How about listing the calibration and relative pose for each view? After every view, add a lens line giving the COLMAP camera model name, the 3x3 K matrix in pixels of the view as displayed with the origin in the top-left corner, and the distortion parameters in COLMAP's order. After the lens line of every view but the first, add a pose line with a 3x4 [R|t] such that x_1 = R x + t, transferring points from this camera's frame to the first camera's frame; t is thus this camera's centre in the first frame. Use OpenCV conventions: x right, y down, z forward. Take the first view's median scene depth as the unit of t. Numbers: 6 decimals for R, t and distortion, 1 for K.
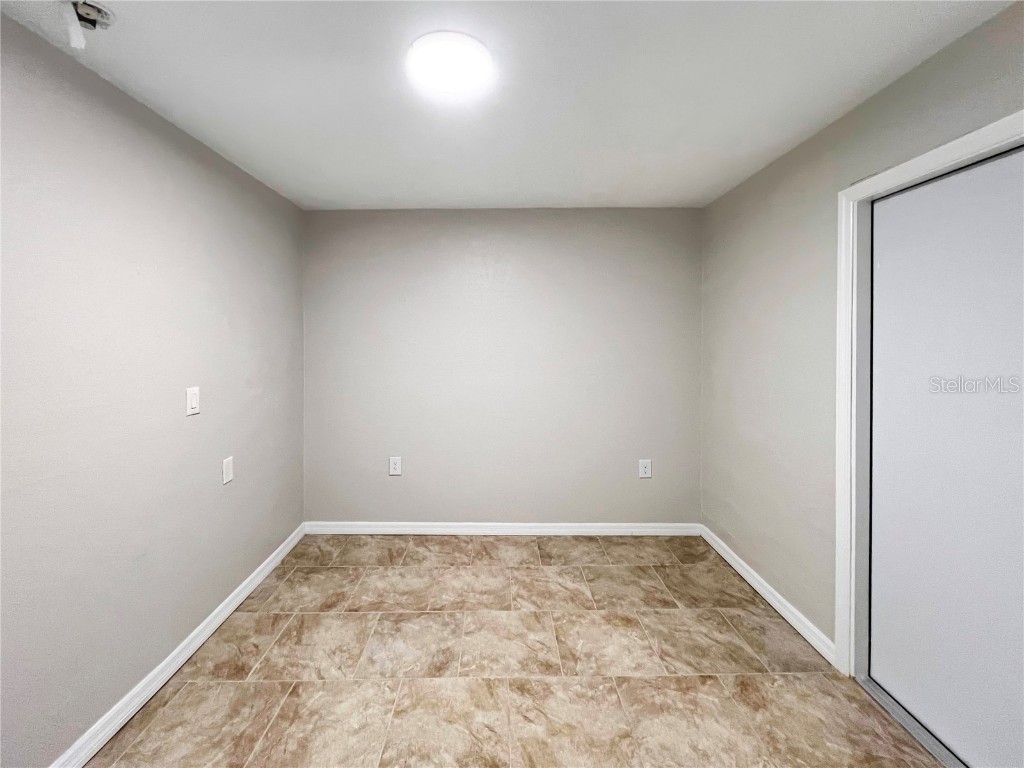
lens RADIAL K [[417.9, 0, 511.4], [0, 417.9, 378.4], [0, 0, 1]] dist [-0.001569, 0.000972]
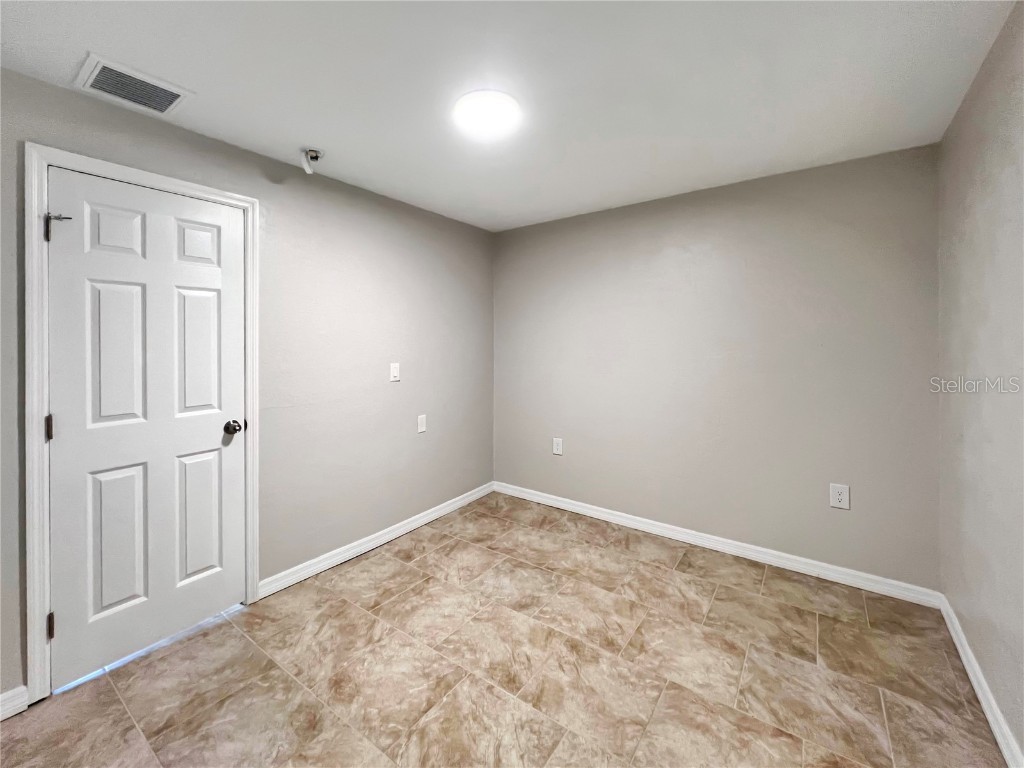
lens RADIAL K [[420.3, 0, 510.2], [0, 420.3, 377.7], [0, 0, 1]] dist [0.000984, 0.000576]
pose [[0.809563, 0.047158, -0.585135, 0.386550], [-0.053018, 0.998568, 0.007125, 0.031907], [0.584633, 0.025255, 0.810904, -0.004653]]
